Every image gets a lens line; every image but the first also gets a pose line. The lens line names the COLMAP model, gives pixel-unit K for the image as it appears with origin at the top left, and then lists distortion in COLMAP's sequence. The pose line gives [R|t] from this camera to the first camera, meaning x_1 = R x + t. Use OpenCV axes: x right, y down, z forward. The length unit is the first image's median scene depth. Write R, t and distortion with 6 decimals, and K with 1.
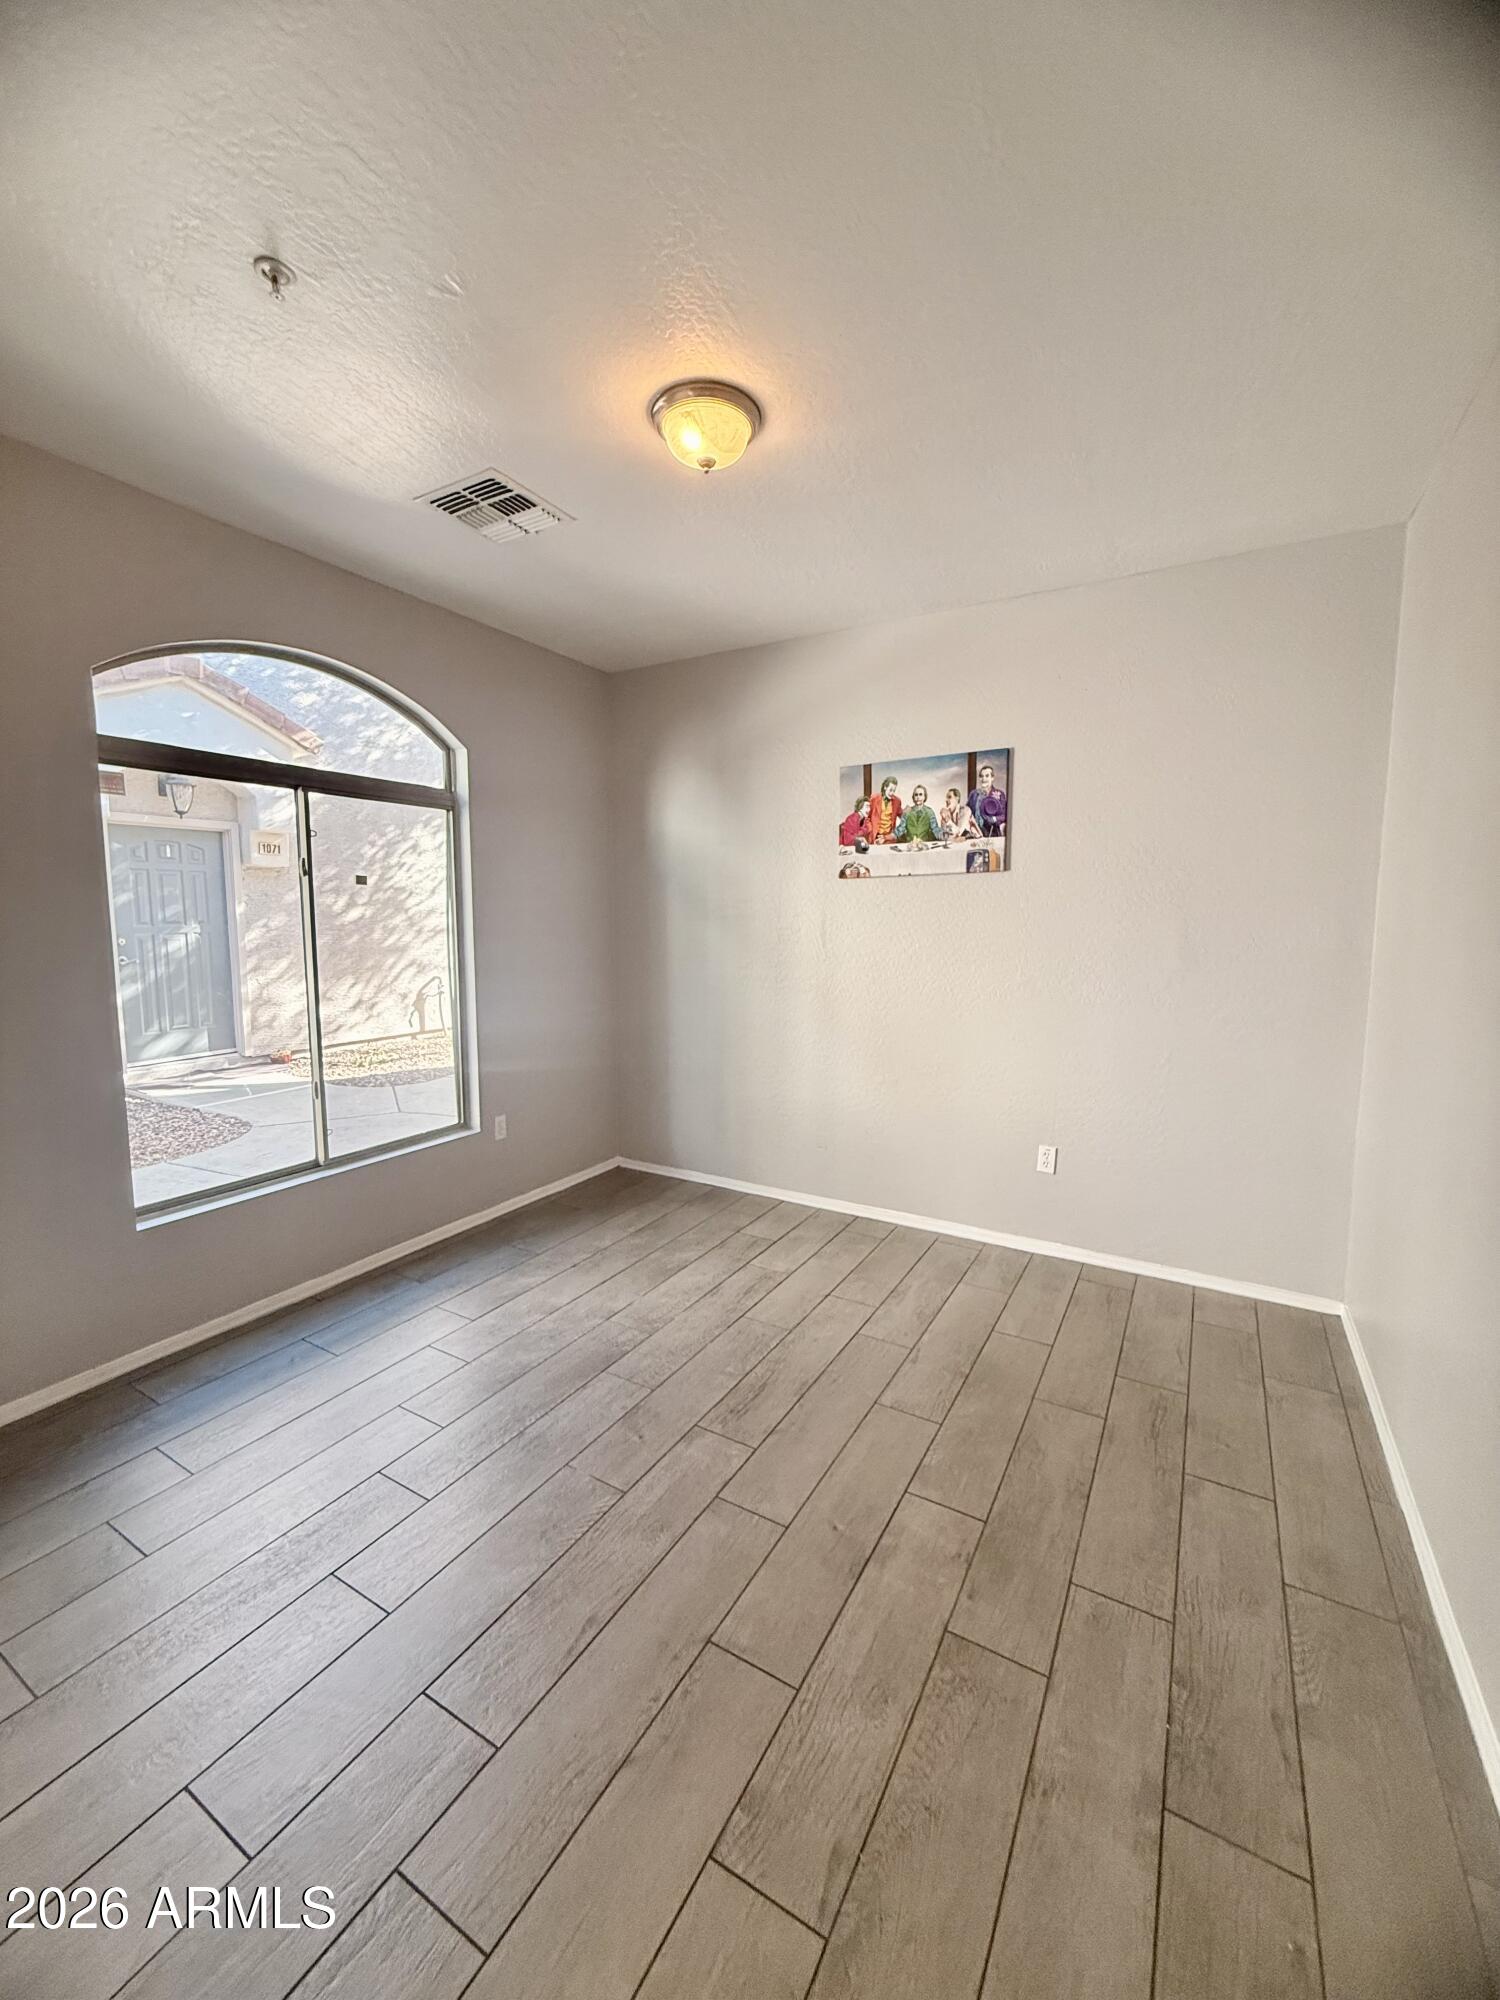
lens RADIAL K [[795.5, 0, 752.3], [0, 795.5, 989.4], [0, 0, 1]] dist [-0.001216, 0.000551]
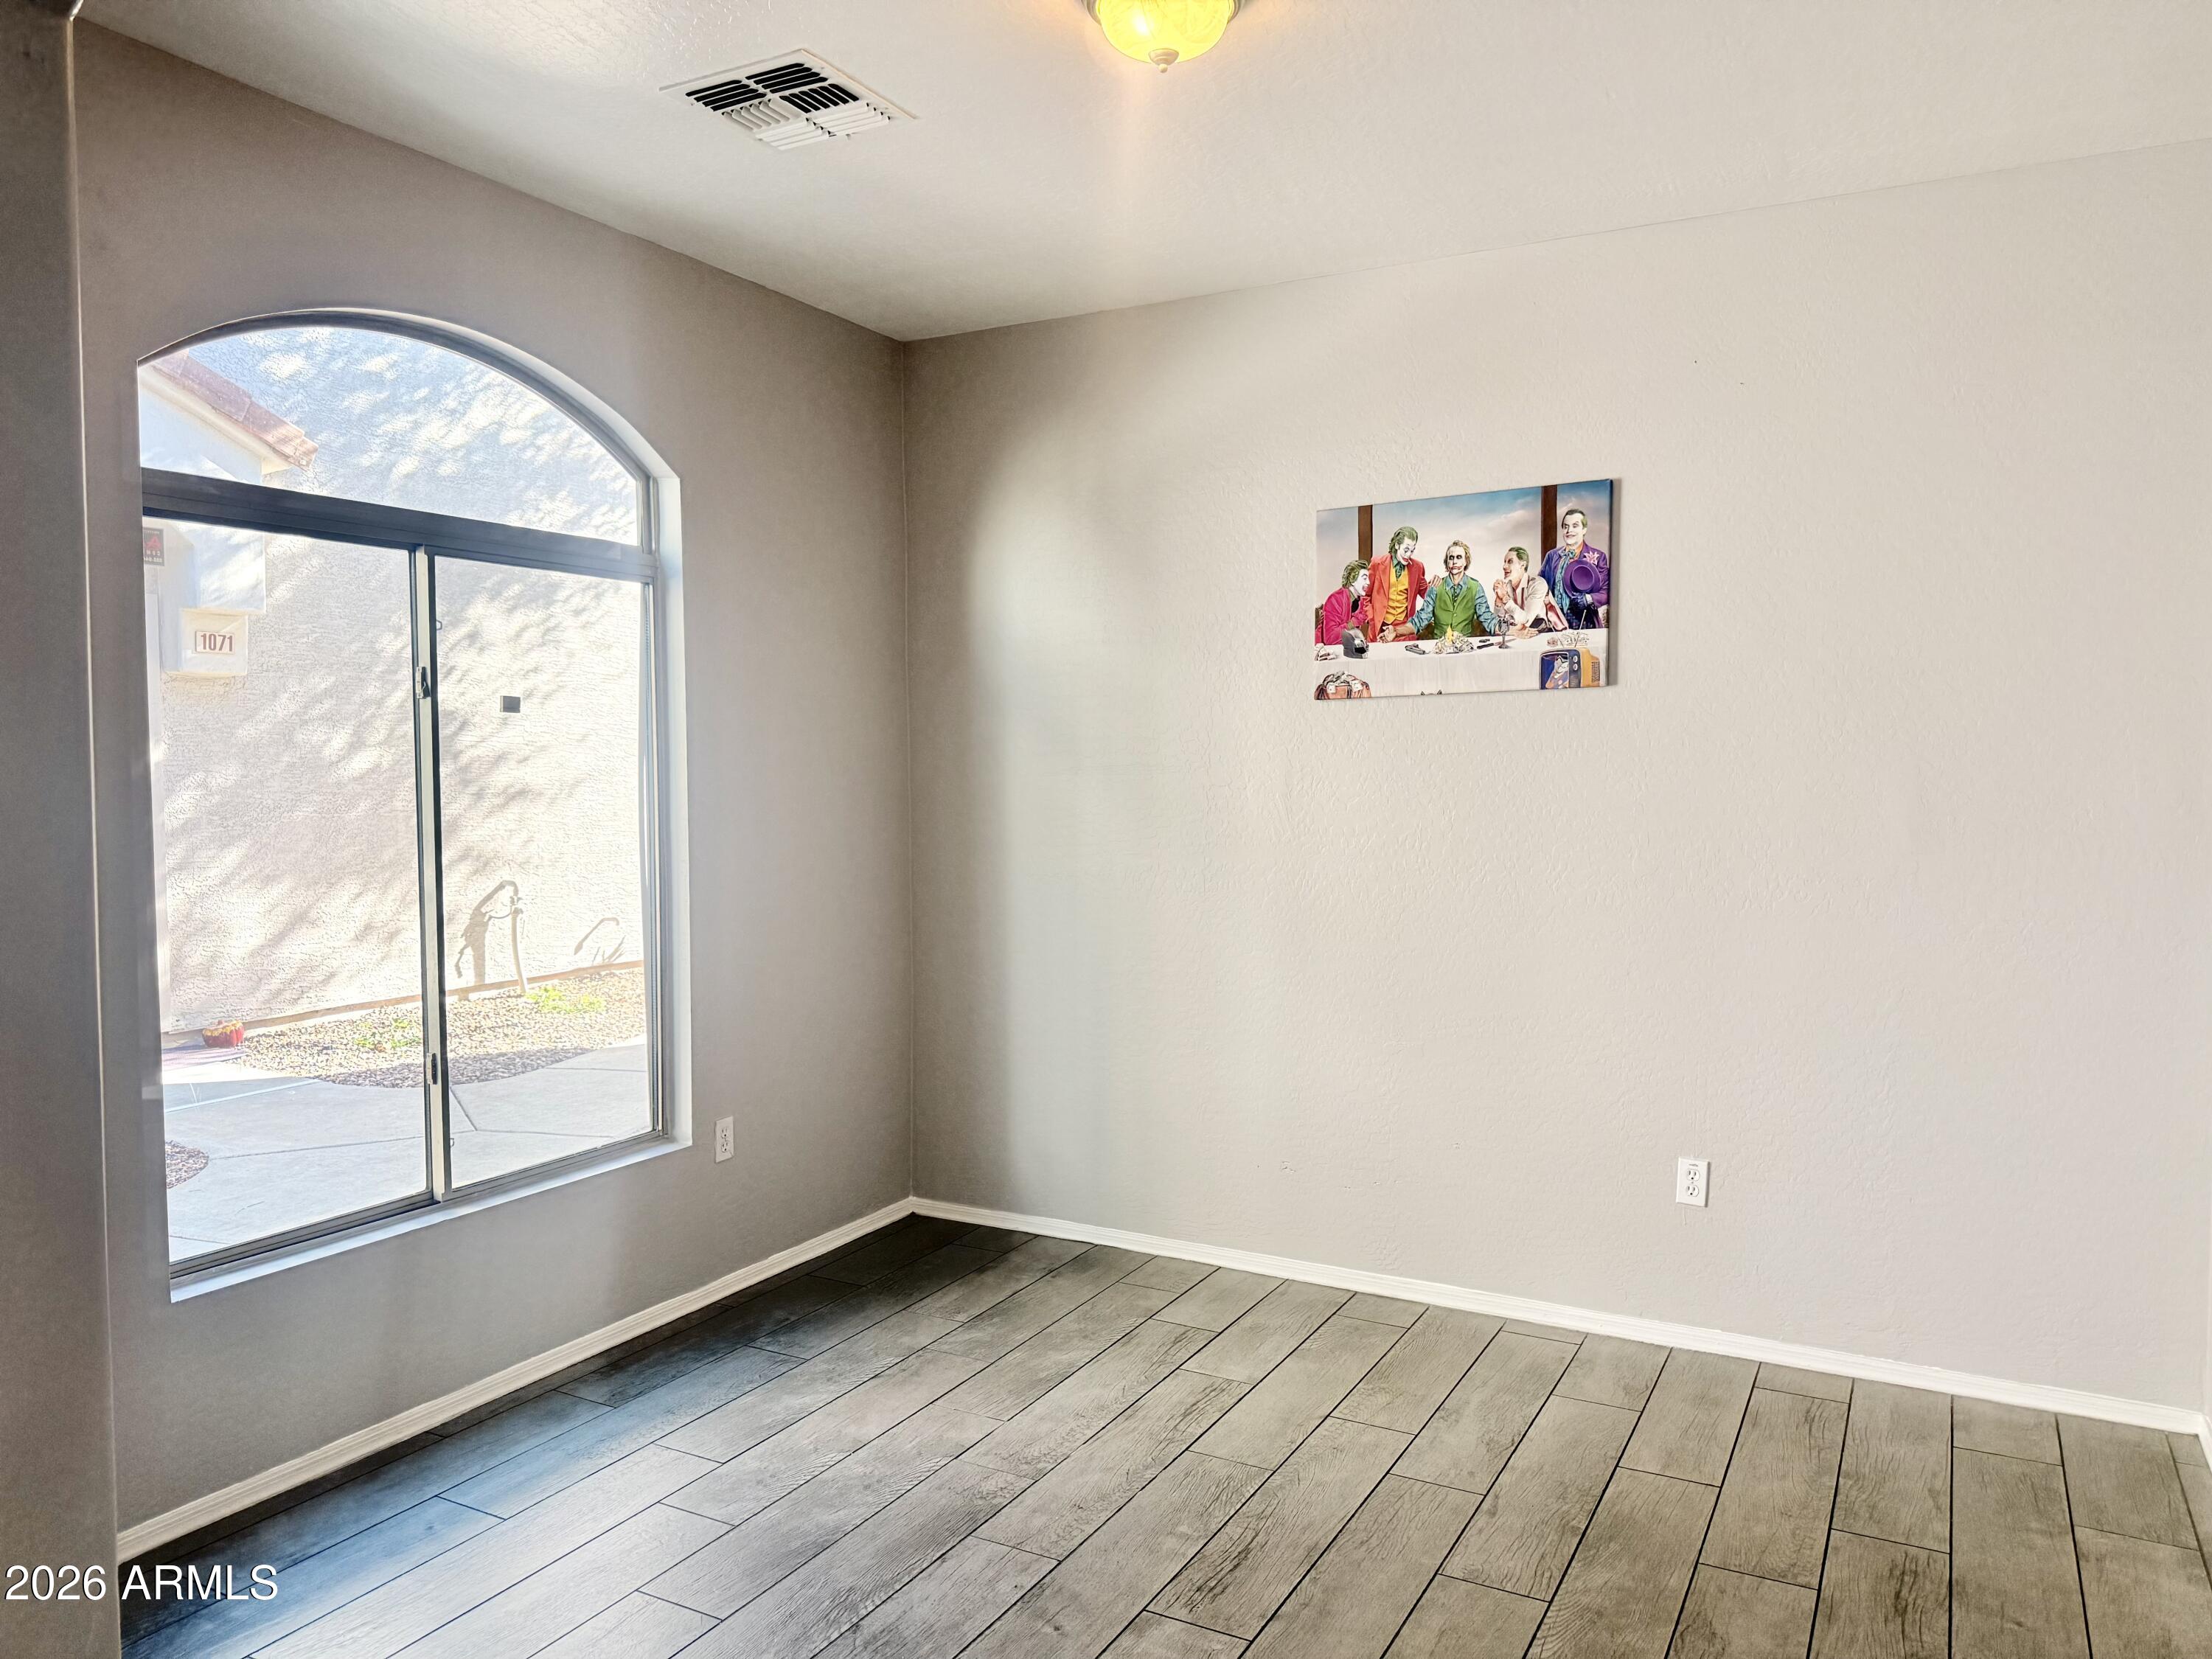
lens RADIAL K [[1530.8, 0, 1105.5], [0, 1530.8, 834.9], [0, 0, 1]] dist [0.074835, -0.108463]
pose [[0.999758, -0.004645, 0.021501, -0.078204], [0.005630, 0.998927, -0.045969, 0.010947], [-0.021264, 0.046079, 0.998711, -0.123742]]
